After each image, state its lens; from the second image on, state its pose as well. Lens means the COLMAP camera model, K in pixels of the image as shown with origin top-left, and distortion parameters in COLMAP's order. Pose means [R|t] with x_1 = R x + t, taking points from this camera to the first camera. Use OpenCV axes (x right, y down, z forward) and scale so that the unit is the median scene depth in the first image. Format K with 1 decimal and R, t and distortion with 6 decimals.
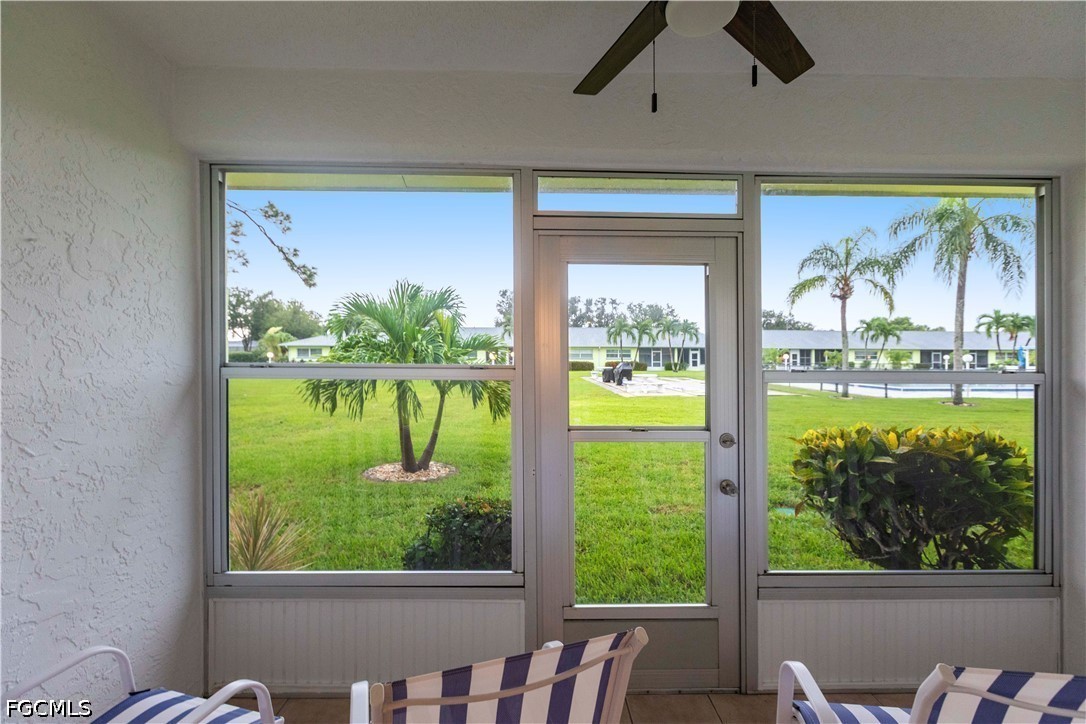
lens RADIAL K [[490.2, 0, 551.2], [0, 490.2, 353.3], [0, 0, 1]] dist [-0.001625, 0.000214]
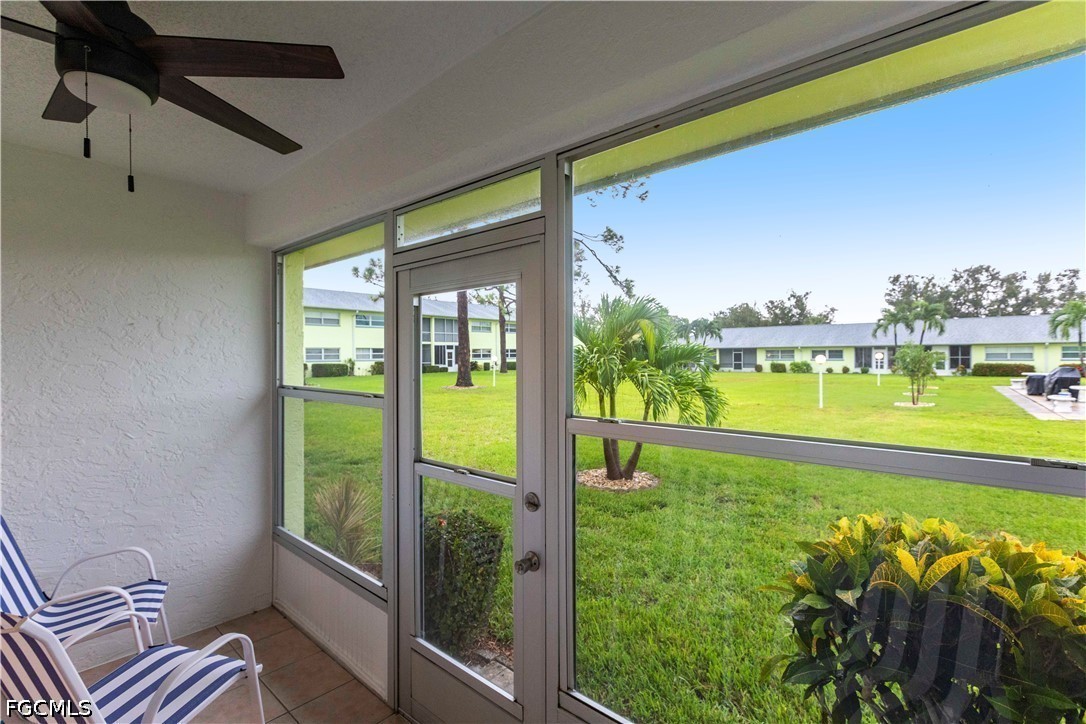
lens RADIAL K [[487.3, 0, 545.7], [0, 487.3, 358.2], [0, 0, 1]] dist [0.000625, 0.000427]
pose [[0.743791, -0.006486, -0.668381, 0.904821], [0.011885, 0.999923, 0.003522, -0.056883], [0.668307, -0.010563, 0.743811, 0.434983]]
